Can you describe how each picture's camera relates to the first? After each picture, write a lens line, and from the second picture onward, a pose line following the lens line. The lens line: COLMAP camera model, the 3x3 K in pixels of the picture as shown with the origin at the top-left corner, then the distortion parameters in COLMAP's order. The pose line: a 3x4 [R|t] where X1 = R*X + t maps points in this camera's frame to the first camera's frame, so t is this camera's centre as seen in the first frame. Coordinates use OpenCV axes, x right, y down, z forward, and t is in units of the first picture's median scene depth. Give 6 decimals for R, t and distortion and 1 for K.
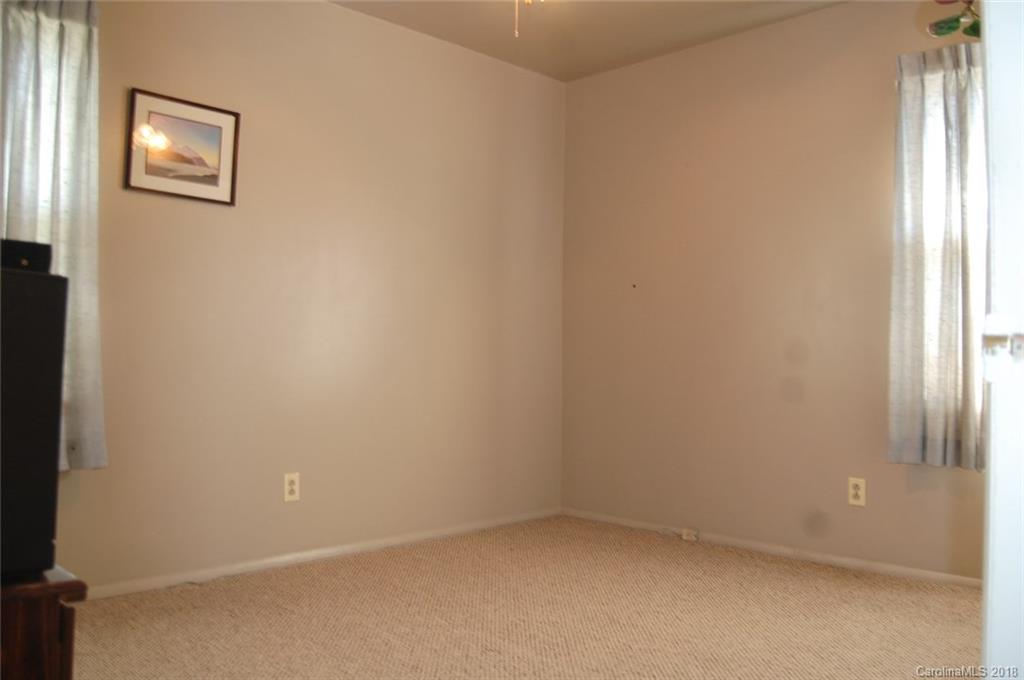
lens RADIAL K [[838.3, 0, 510.9], [0, 838.3, 340.1], [0, 0, 1]] dist [-0.083030, 0.002230]
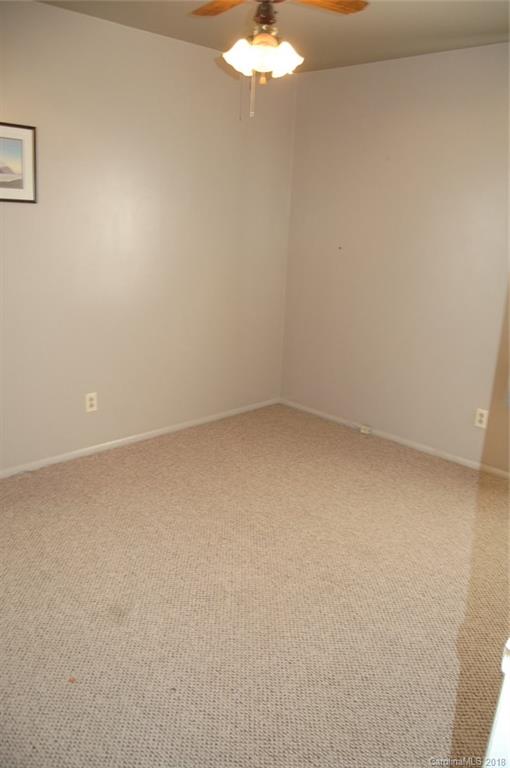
lens RADIAL K [[605.0, 0, 256.6], [0, 605.0, 384.3], [0, 0, 1]] dist [-0.093915, 0.037296]
pose [[0.999519, 0.029594, 0.009250, 0.013433], [-0.031003, 0.949344, 0.312705, -0.199986], [0.000473, -0.312842, 0.949805, 0.020907]]
